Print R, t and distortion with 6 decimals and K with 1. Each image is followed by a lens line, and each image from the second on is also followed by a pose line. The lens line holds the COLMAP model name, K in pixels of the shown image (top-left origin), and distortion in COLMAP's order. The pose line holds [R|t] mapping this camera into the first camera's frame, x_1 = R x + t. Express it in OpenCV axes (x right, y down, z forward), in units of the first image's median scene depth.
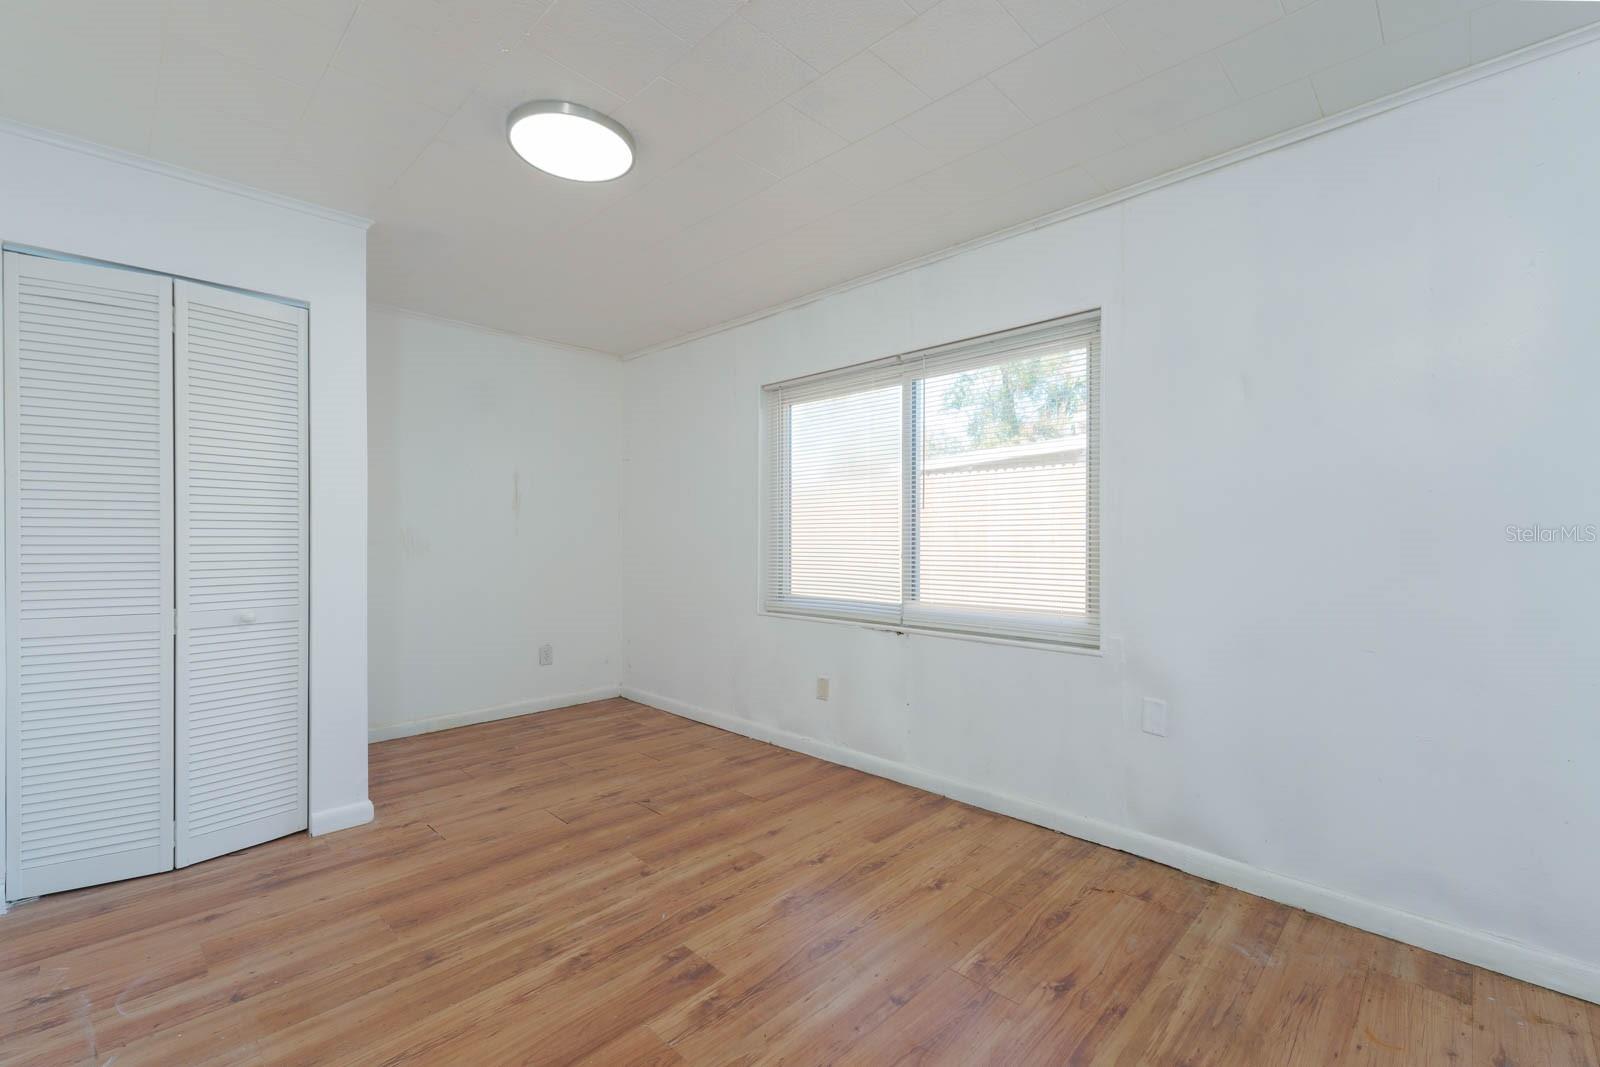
lens RADIAL K [[666.1, 0, 801.4], [0, 666.1, 537.1], [0, 0, 1]] dist [0.007449, 0.001454]
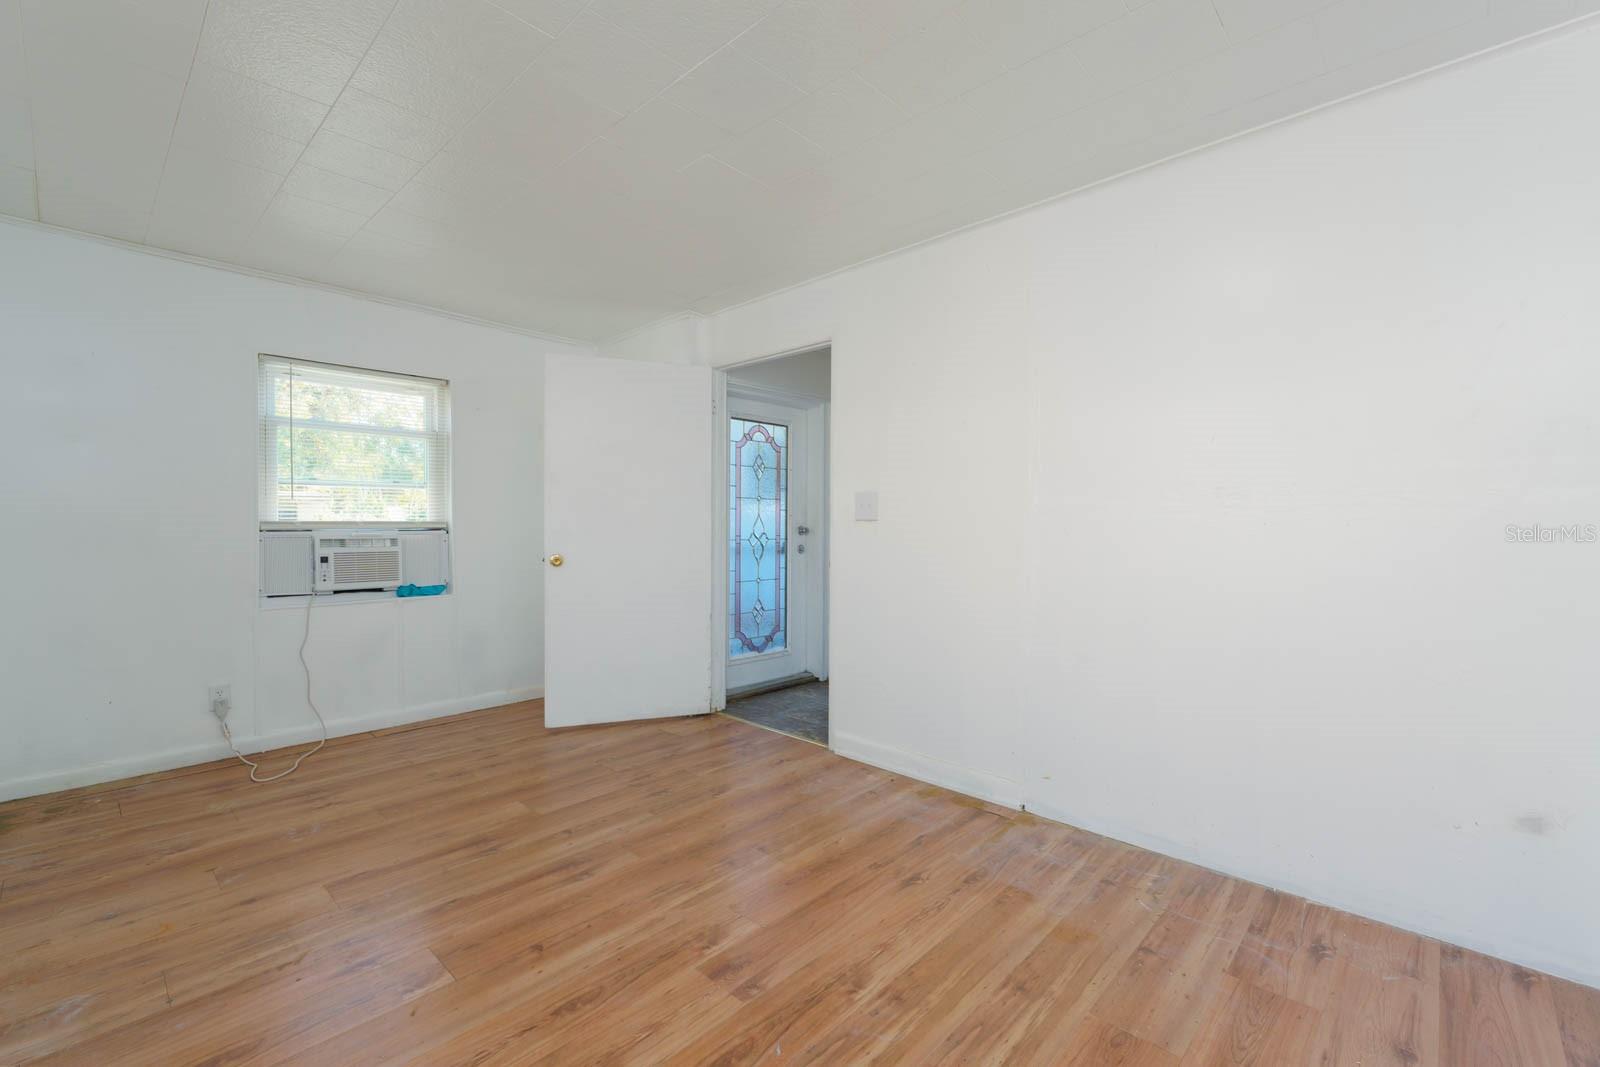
lens RADIAL K [[666.1, 0, 798.9], [0, 666.1, 531.4], [0, 0, 1]] dist [0.007449, 0.001454]
pose [[-0.999877, -0.004817, -0.014925, -0.245855], [-0.004900, 0.999973, 0.005494, 0.006103], [0.014899, 0.005566, -0.999874, 1.961576]]
